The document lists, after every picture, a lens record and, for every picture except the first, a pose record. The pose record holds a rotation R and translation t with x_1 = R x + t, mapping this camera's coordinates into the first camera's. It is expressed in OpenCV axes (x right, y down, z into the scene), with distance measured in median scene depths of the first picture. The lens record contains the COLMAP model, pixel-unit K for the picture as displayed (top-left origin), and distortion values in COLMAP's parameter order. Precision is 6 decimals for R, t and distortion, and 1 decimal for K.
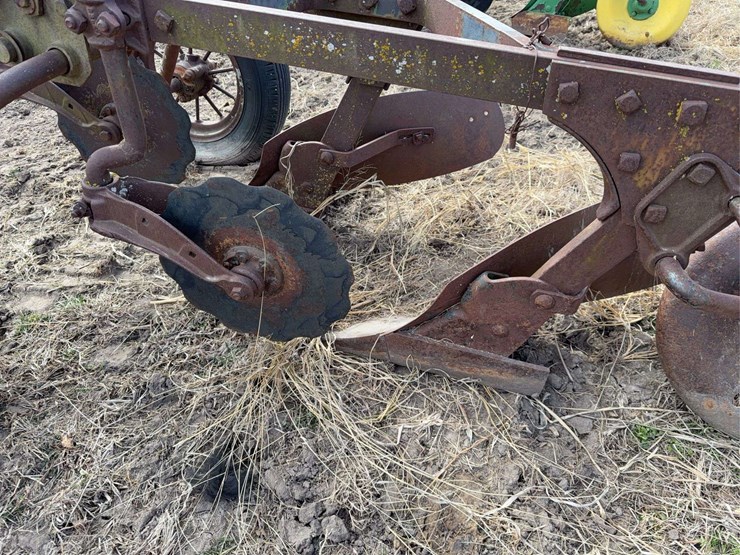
lens RADIAL K [[515.9, 0, 370.0], [0, 515.9, 277.5], [0, 0, 1]] dist [-0.004197, -0.002936]
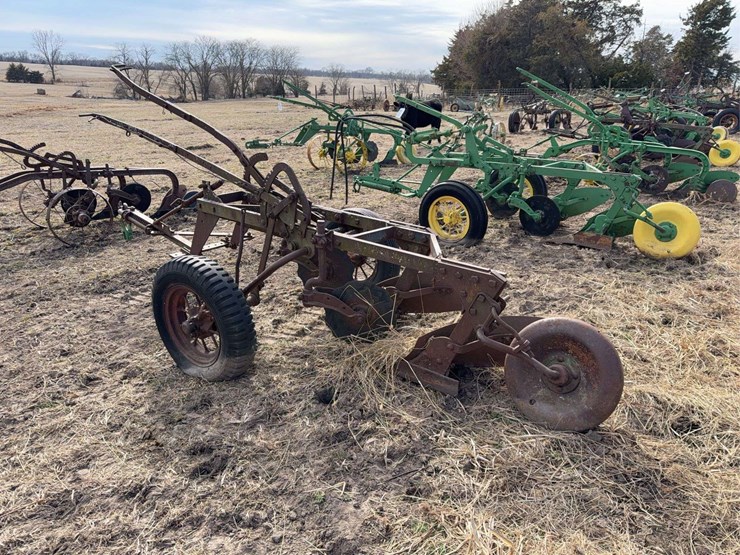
lens RADIAL K [[540.6, 0, 366.3], [0, 540.6, 278.7], [0, 0, 1]] dist [0.003273, -0.004992]
pose [[0.935116, 0.082777, -0.344538, 0.573793], [-0.192383, 0.935146, -0.297475, 0.416702], [0.297569, 0.344457, 0.890394, -1.135466]]
